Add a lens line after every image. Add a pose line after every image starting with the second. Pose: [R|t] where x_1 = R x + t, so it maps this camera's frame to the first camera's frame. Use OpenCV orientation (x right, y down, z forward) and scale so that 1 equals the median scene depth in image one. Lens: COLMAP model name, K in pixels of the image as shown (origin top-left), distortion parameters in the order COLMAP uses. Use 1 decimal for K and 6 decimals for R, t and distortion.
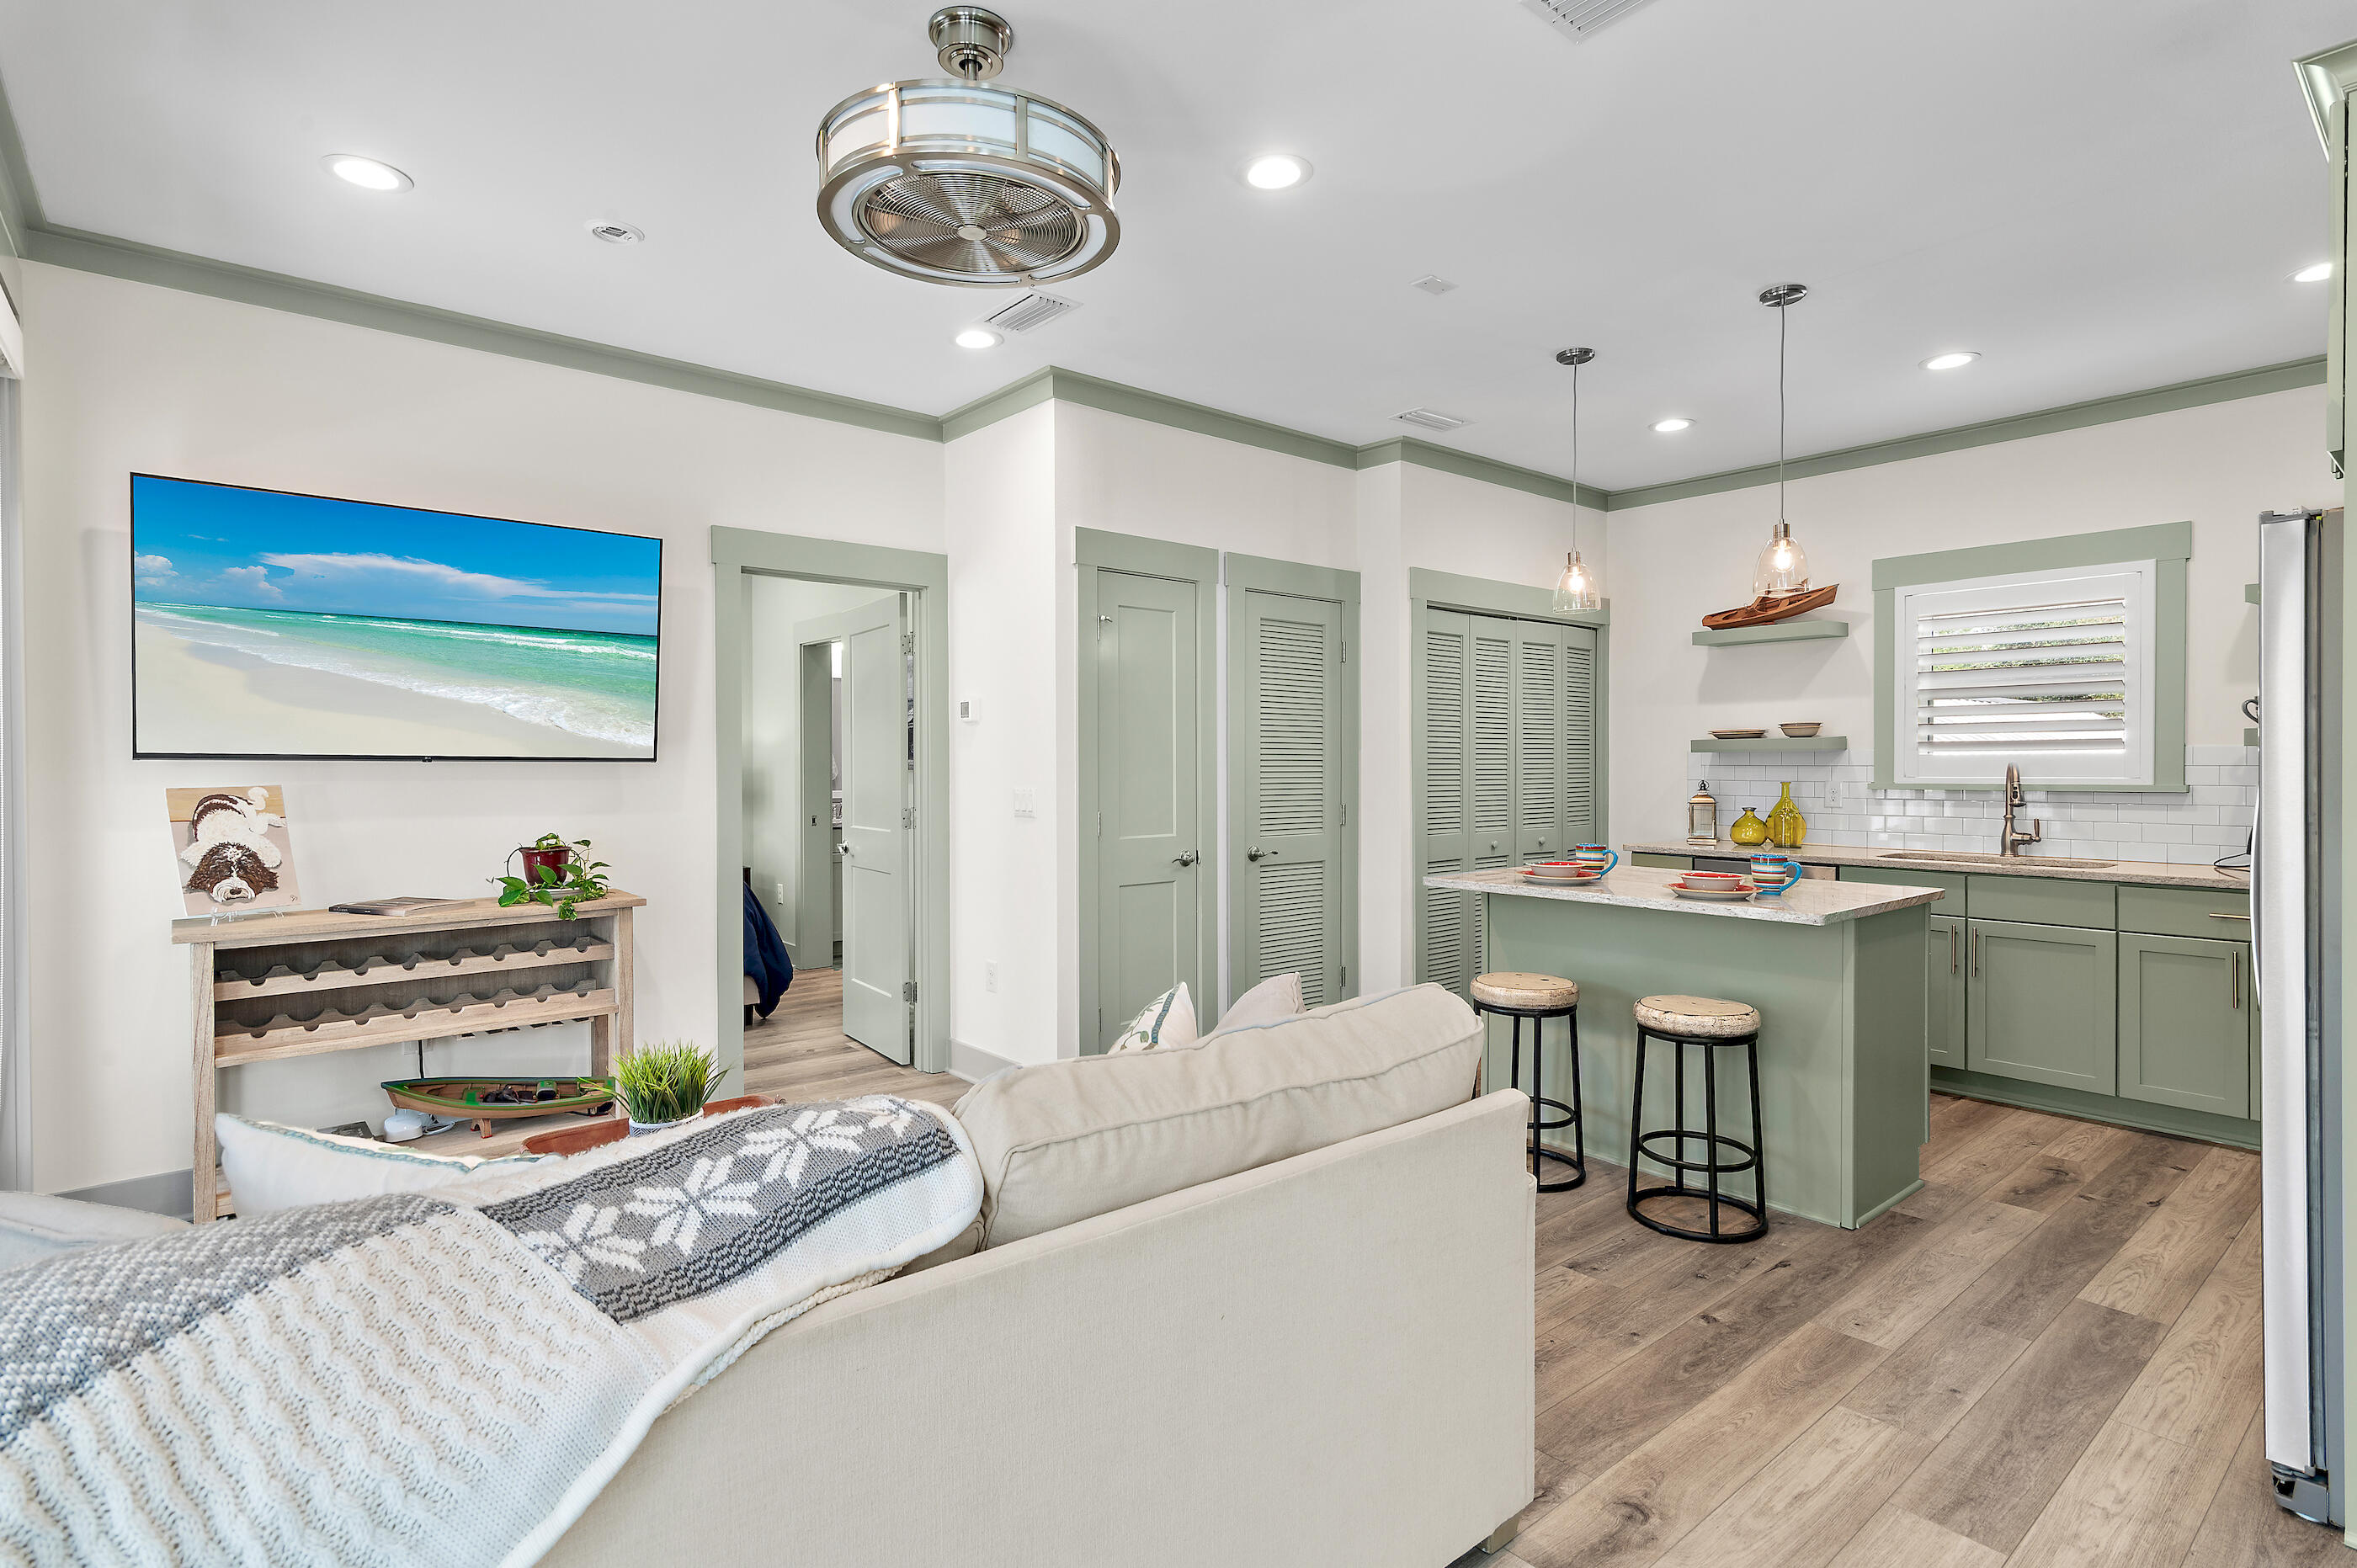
lens RADIAL K [[1172.3, 0, 1177.9], [0, 1172.3, 771.8], [0, 0, 1]] dist [0.010397, -0.000616]
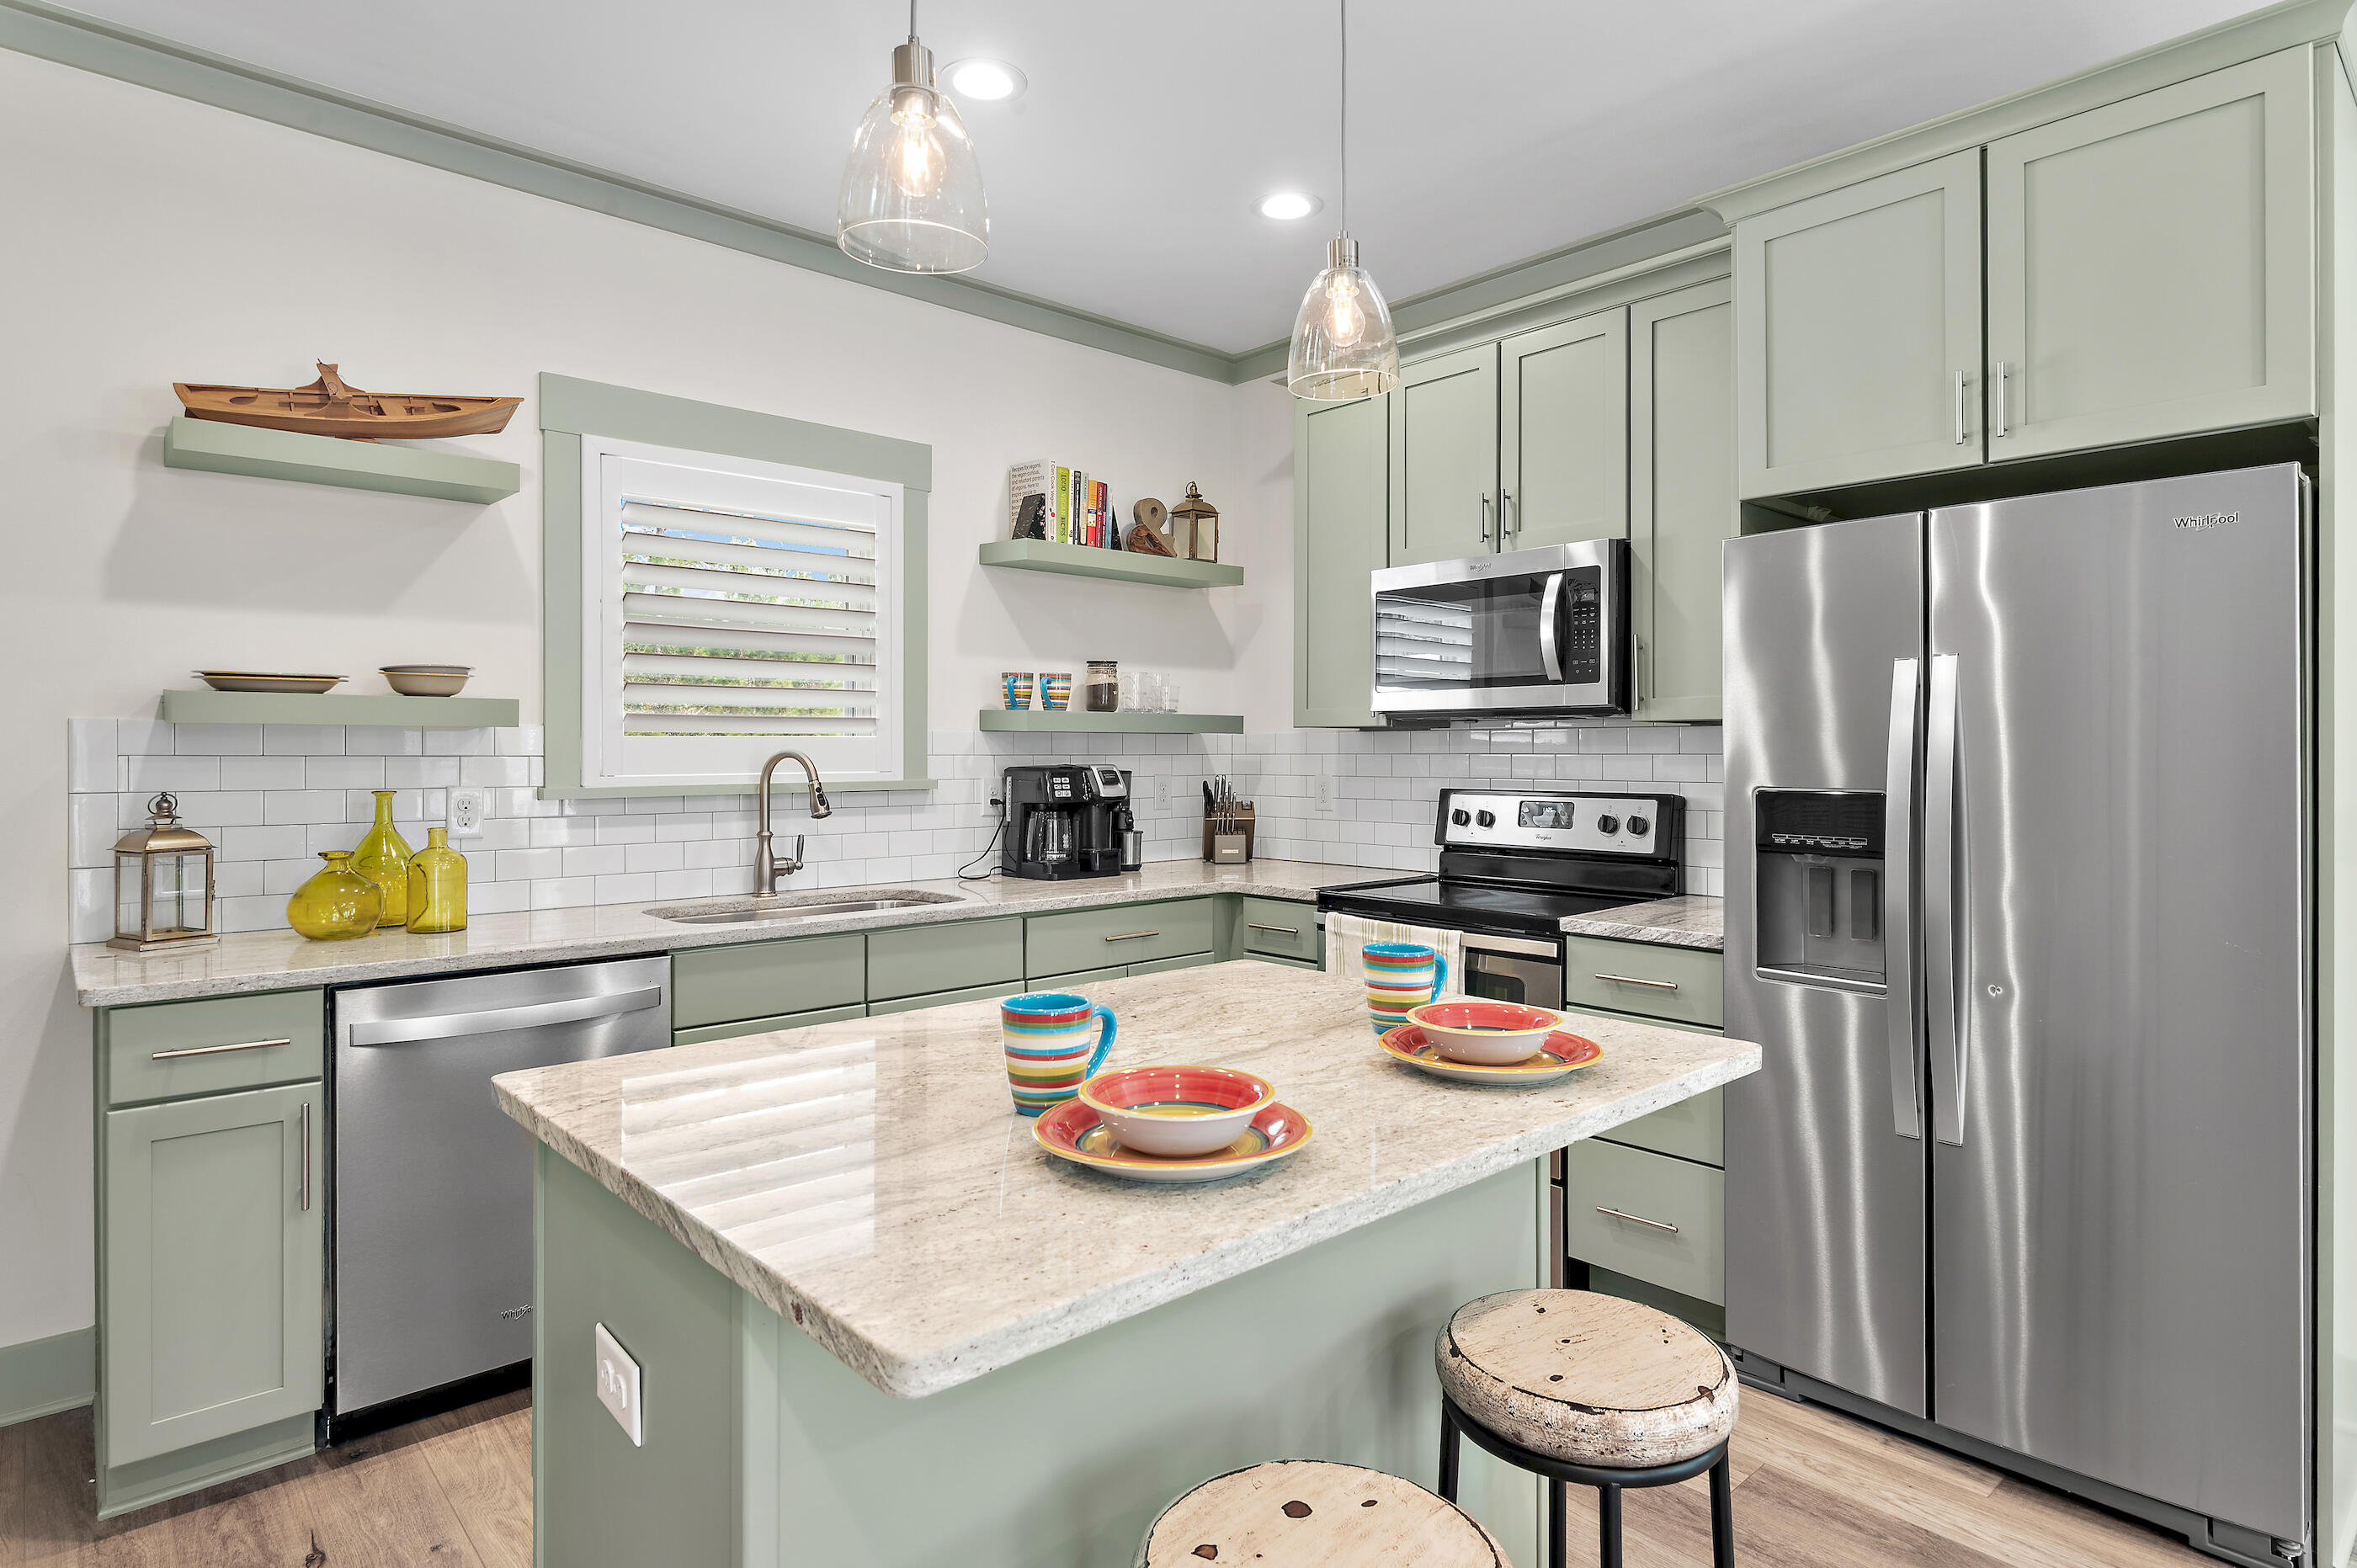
lens RADIAL K [[1266.3, 0, 1178.3], [0, 1266.3, 751.0], [0, 0, 1]] dist [0.001438, 0.000441]
pose [[-0.035291, 0.004030, 0.999369, 0.004720], [0.006544, 0.999971, -0.003801, -0.003204], [-0.999356, 0.006406, -0.035316, 0.774069]]
